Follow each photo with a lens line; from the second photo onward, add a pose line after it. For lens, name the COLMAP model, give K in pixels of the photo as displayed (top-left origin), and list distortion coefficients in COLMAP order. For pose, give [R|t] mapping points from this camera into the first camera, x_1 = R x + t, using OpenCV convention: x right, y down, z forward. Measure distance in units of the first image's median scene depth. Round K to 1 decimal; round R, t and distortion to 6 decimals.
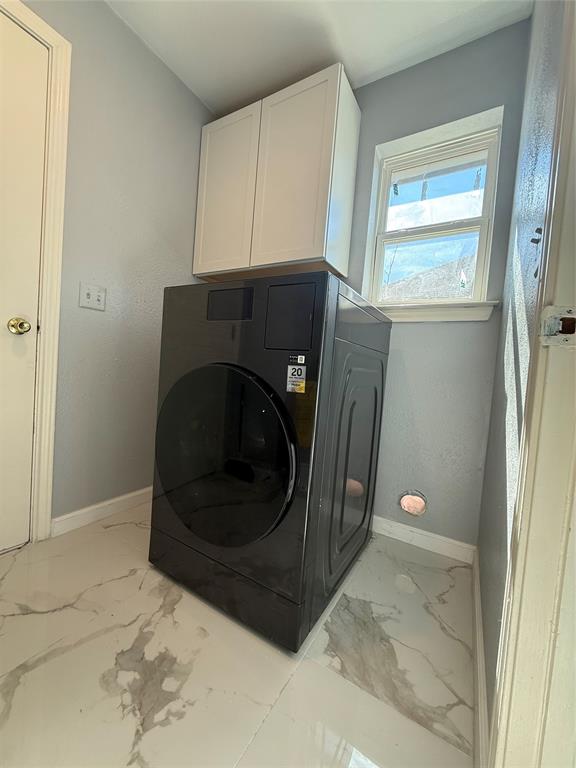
lens RADIAL K [[305.1, 0, 288.6], [0, 305.1, 380.9], [0, 0, 1]] dist [-0.005096, 0.001193]
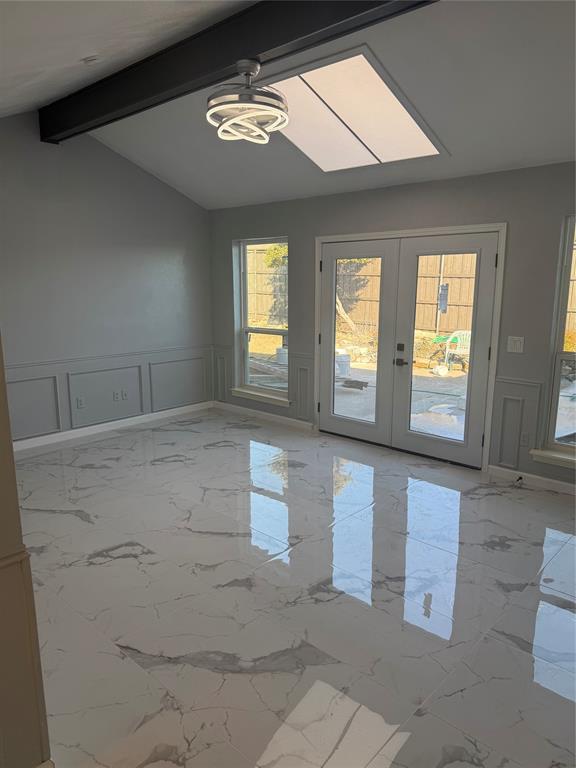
lens RADIAL K [[540.7, 0, 295.4], [0, 540.7, 385.8], [0, 0, 1]] dist [0.044662, -0.066430]
pose [[-0.187619, 0.112074, -0.975827, 5.124200], [-0.060554, 0.990260, 0.125374, -0.516806], [0.980374, 0.082613, -0.179005, 1.943239]]
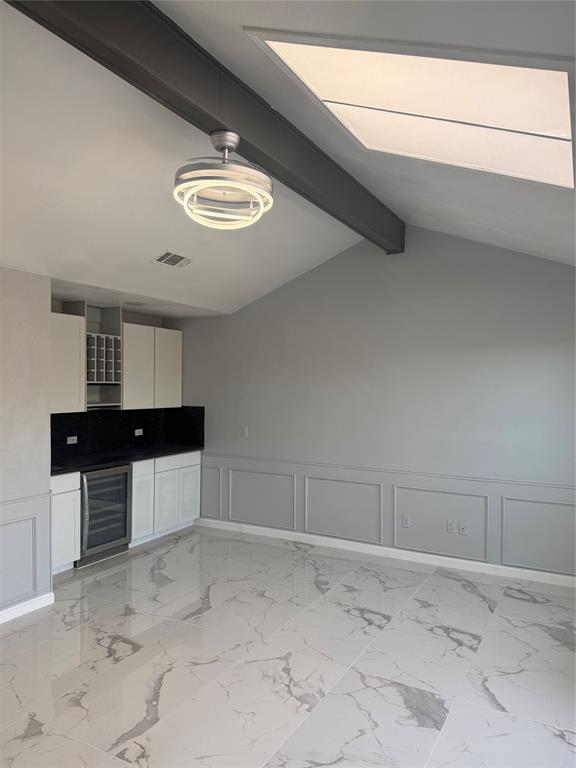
lens RADIAL K [[540.7, 0, 280.7], [0, 540.7, 380.8], [0, 0, 1]] dist [0.044662, -0.066430]
pose [[-0.996691, -0.079134, -0.018552, 1.203571], [-0.079857, 0.995913, 0.042180, -0.946734], [0.015138, 0.043522, -0.998938, 3.844322]]
